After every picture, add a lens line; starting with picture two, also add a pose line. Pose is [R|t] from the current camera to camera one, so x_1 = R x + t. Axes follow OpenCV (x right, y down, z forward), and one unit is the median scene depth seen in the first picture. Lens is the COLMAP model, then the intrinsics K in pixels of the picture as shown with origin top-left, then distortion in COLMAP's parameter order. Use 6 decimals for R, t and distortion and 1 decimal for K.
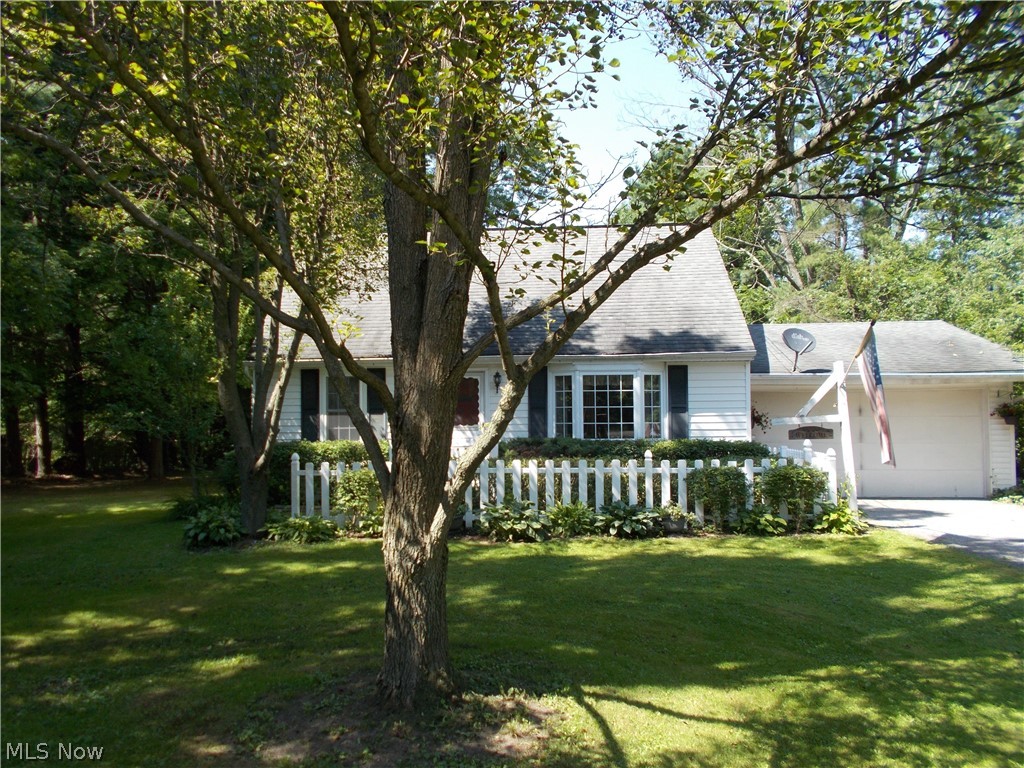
lens RADIAL K [[785.5, 0, 512.0], [0, 785.5, 384.0], [0, 0, 1]] dist [-0.005488, -0.001958]
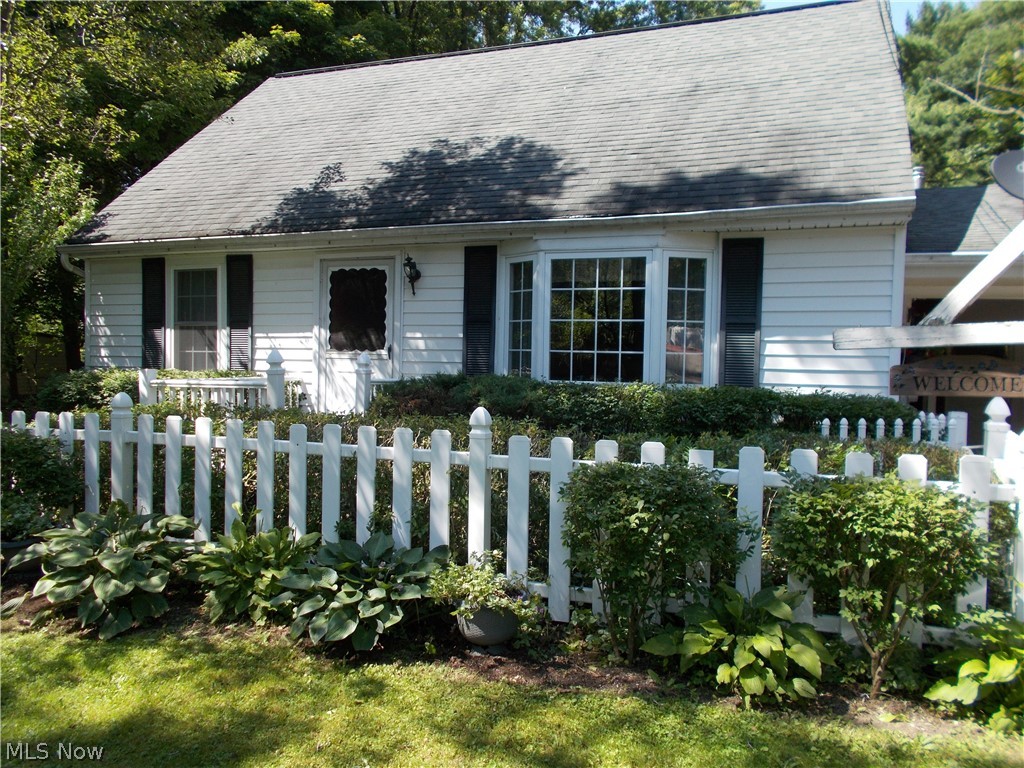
lens RADIAL K [[785.5, 0, 512.0], [0, 785.5, 384.0], [0, 0, 1]] dist [-0.005488, -0.001958]
pose [[0.951434, 0.035718, -0.305773, 0.229593], [-0.013968, 0.997232, 0.073025, 0.033942], [0.307535, -0.065207, 0.949300, 0.484882]]
